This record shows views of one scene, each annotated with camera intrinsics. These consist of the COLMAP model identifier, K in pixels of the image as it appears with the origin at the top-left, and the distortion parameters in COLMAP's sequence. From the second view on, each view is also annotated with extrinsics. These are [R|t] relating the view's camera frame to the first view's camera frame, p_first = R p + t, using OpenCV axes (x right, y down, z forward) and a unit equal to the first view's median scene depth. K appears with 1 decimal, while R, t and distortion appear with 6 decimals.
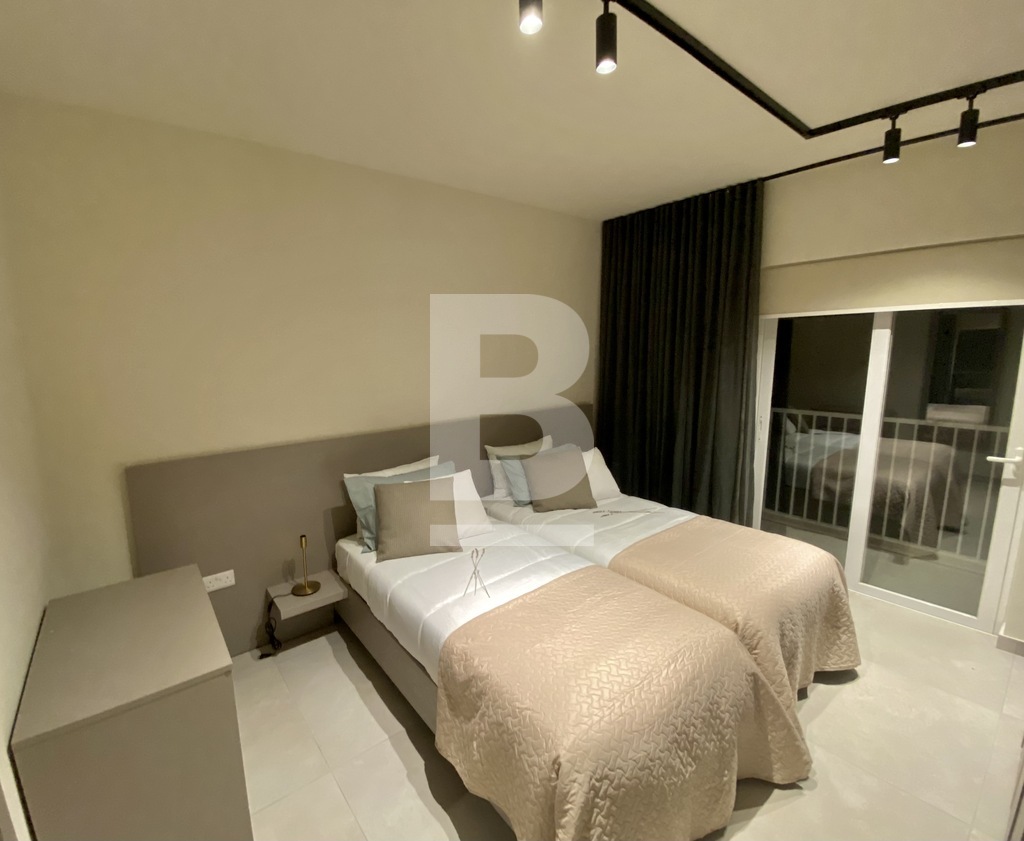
lens RADIAL K [[459.3, 0, 475.2], [0, 459.3, 417.9], [0, 0, 1]] dist [-0.003882, -0.000628]
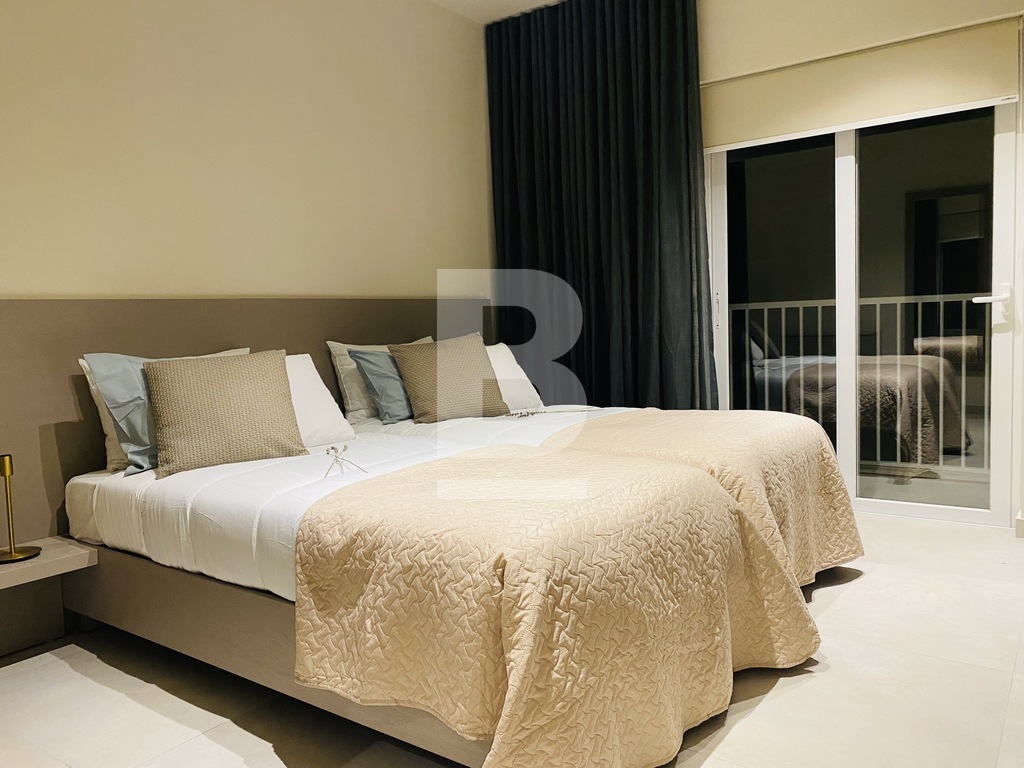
lens RADIAL K [[768.2, 0, 512.7], [0, 768.2, 372.6], [0, 0, 1]] dist [0.101724, -0.148334]
pose [[0.954546, -0.043979, 0.294802, -0.078449], [0.069449, 0.994649, -0.076488, 0.318878], [-0.289861, 0.093485, 0.952492, -0.087209]]
